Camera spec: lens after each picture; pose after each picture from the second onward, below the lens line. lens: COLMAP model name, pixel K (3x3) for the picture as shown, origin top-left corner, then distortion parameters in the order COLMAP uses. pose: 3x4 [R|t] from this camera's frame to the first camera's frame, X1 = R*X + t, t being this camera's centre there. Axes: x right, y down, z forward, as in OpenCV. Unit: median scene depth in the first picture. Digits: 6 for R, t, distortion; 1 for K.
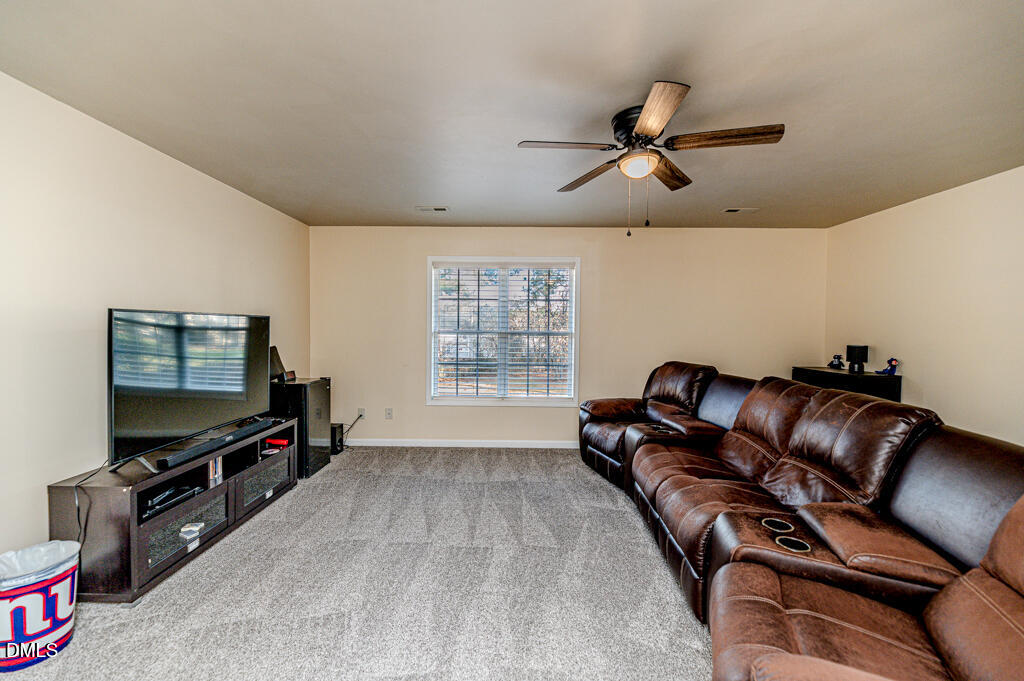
lens RADIAL K [[410.0, 0, 511.6], [0, 410.0, 337.2], [0, 0, 1]] dist [0.000649, -0.000281]
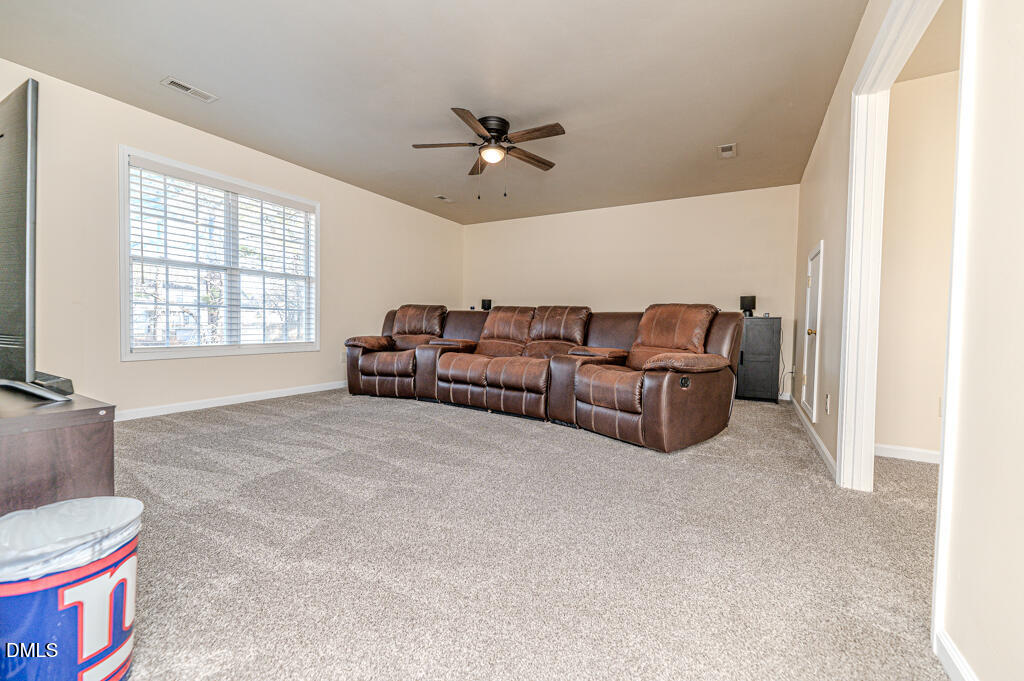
lens RADIAL K [[410.0, 0, 511.8], [0, 410.0, 333.4], [0, 0, 1]] dist [0.000649, -0.000281]
pose [[0.486520, -0.020527, 0.873428, -0.863248], [0.005726, 0.999777, 0.020307, 0.188720], [-0.873651, -0.004878, 0.486529, 0.153035]]
